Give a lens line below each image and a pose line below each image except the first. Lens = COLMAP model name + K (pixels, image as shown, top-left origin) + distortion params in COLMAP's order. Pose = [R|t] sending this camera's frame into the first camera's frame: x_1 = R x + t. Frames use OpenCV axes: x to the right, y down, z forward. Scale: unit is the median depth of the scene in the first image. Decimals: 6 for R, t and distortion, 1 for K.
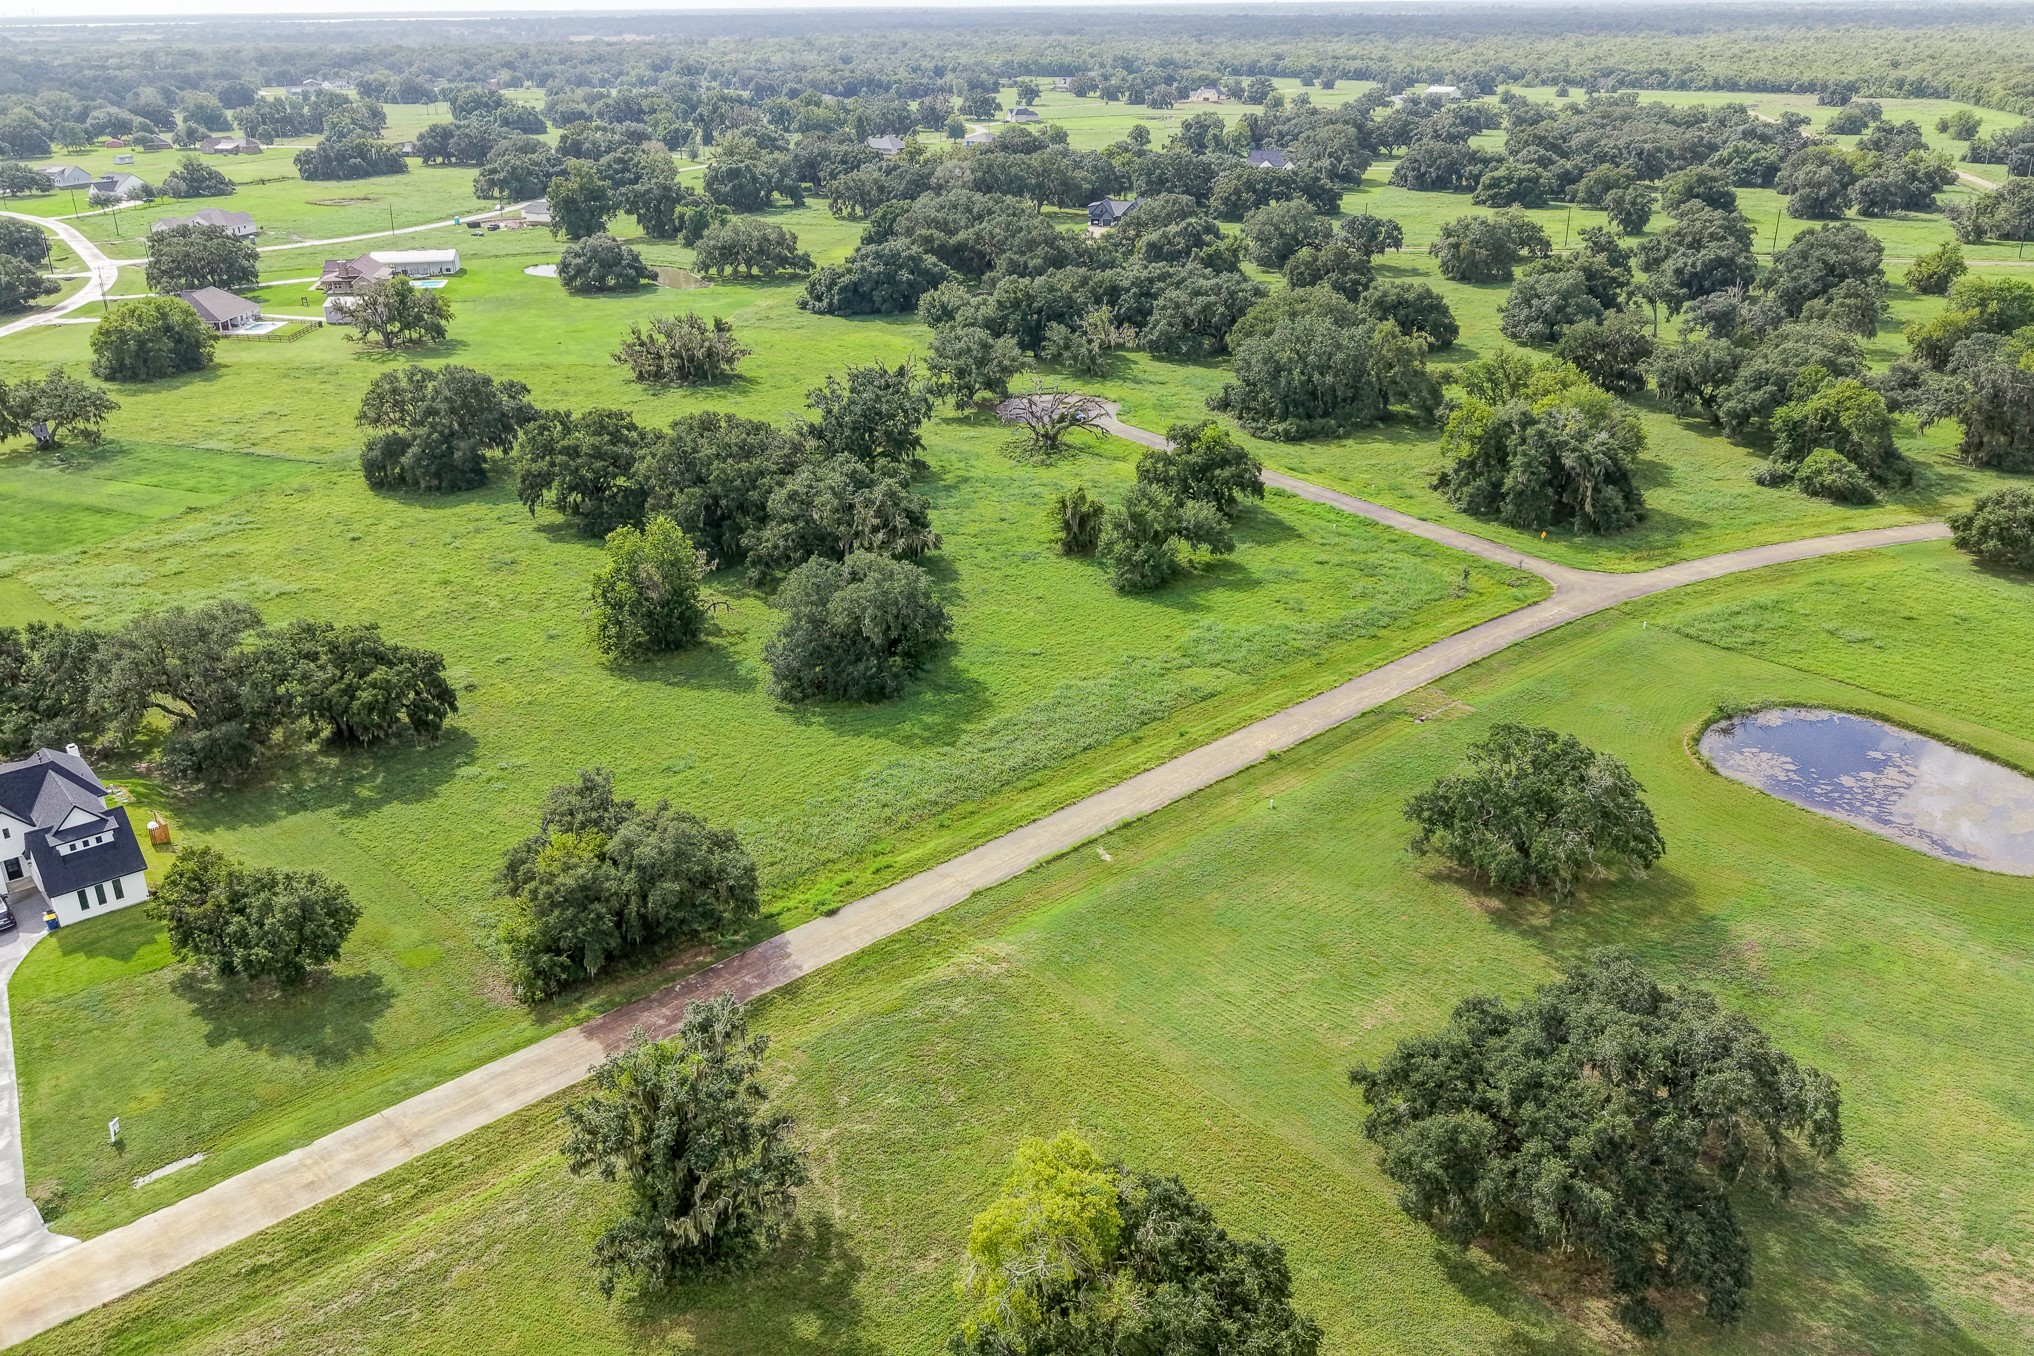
lens RADIAL K [[1602.0, 0, 1017.0], [0, 1602.0, 678.0], [0, 0, 1]] dist [0.077474, -0.114221]
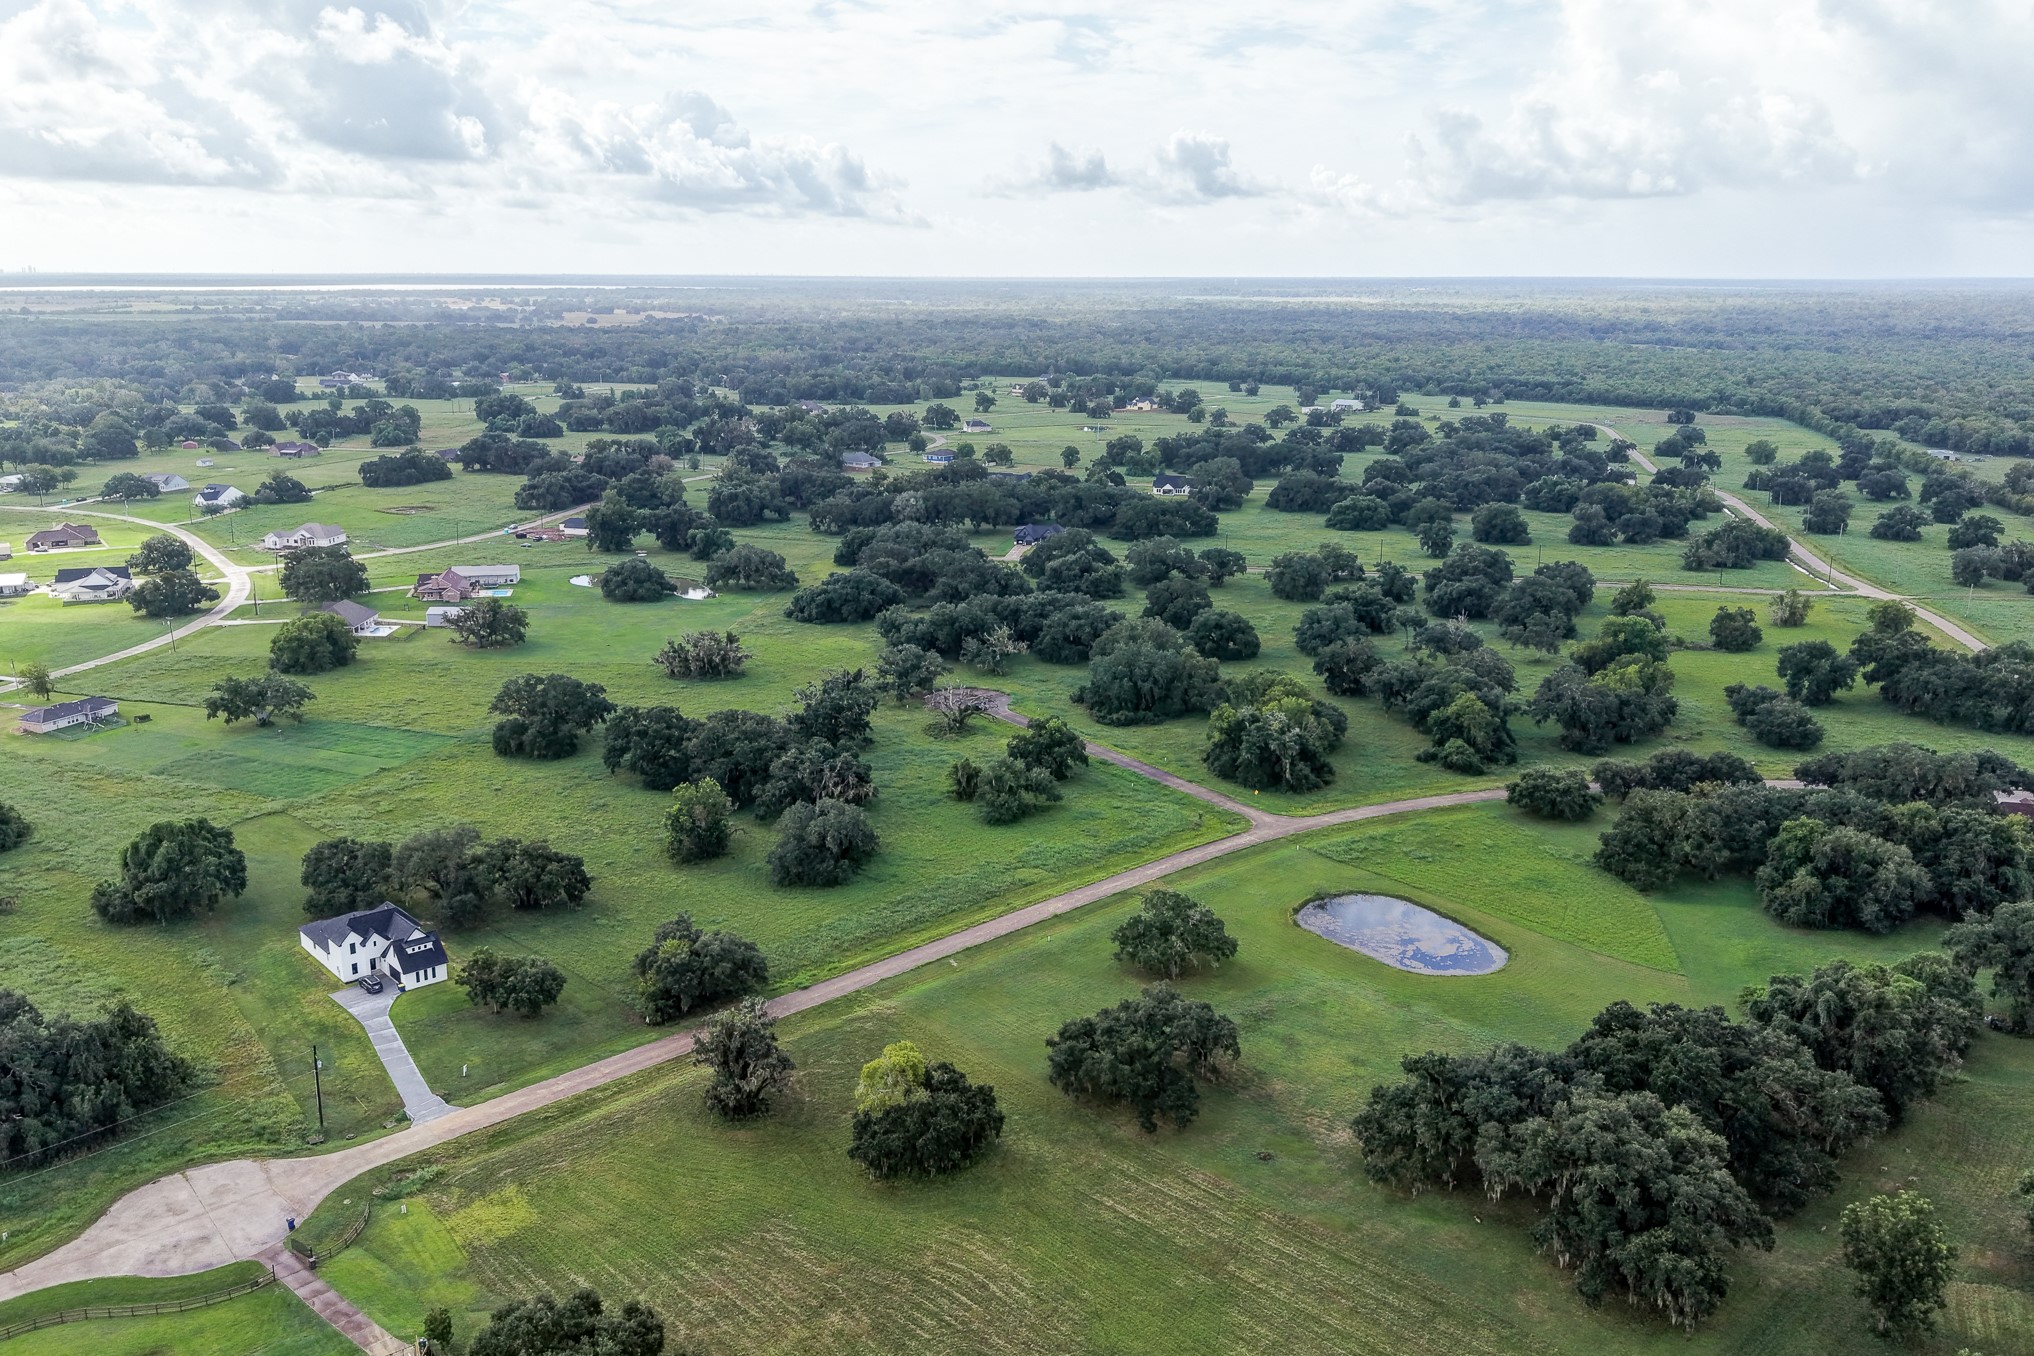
lens RADIAL K [[1624.9, 0, 1017.0], [0, 1624.9, 678.0], [0, 0, 1]] dist [0.165016, -0.449207]
pose [[0.999806, 0.009212, 0.017414, 0.051065], [-0.006430, 0.988122, -0.153540, 0.041181], [-0.018621, 0.153398, 0.987989, -0.510016]]
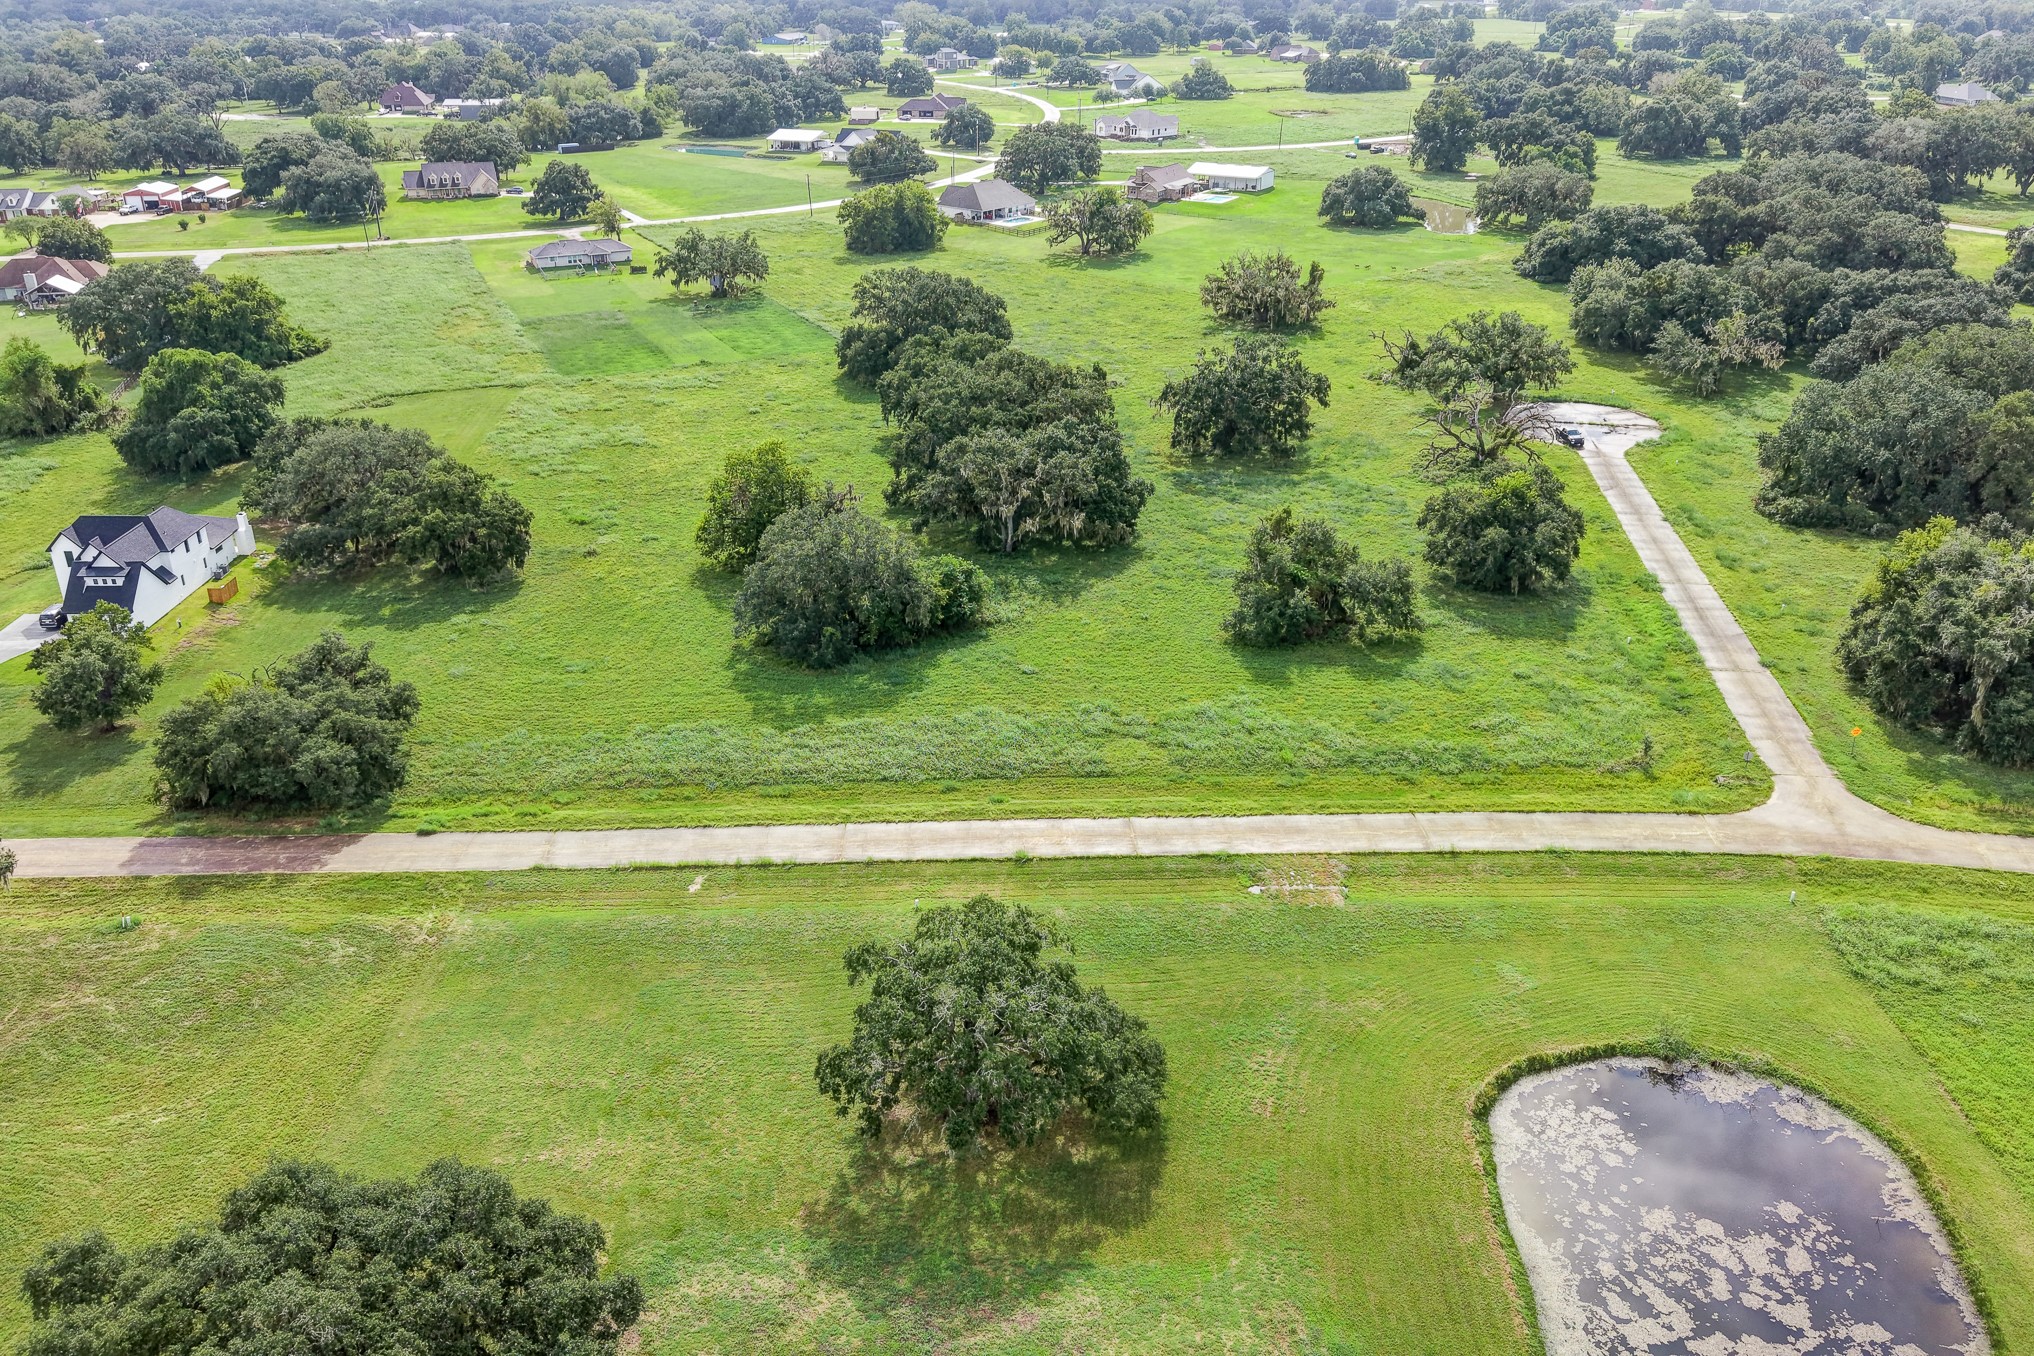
lens RADIAL K [[1594.5, 0, 1017.0], [0, 1594.5, 678.0], [0, 0, 1]] dist [0.138575, -0.293008]
pose [[0.758182, 0.284724, -0.586593, 0.379434], [-0.258647, 0.957146, 0.130280, -0.090785], [0.598549, 0.052944, 0.799335, 0.210276]]
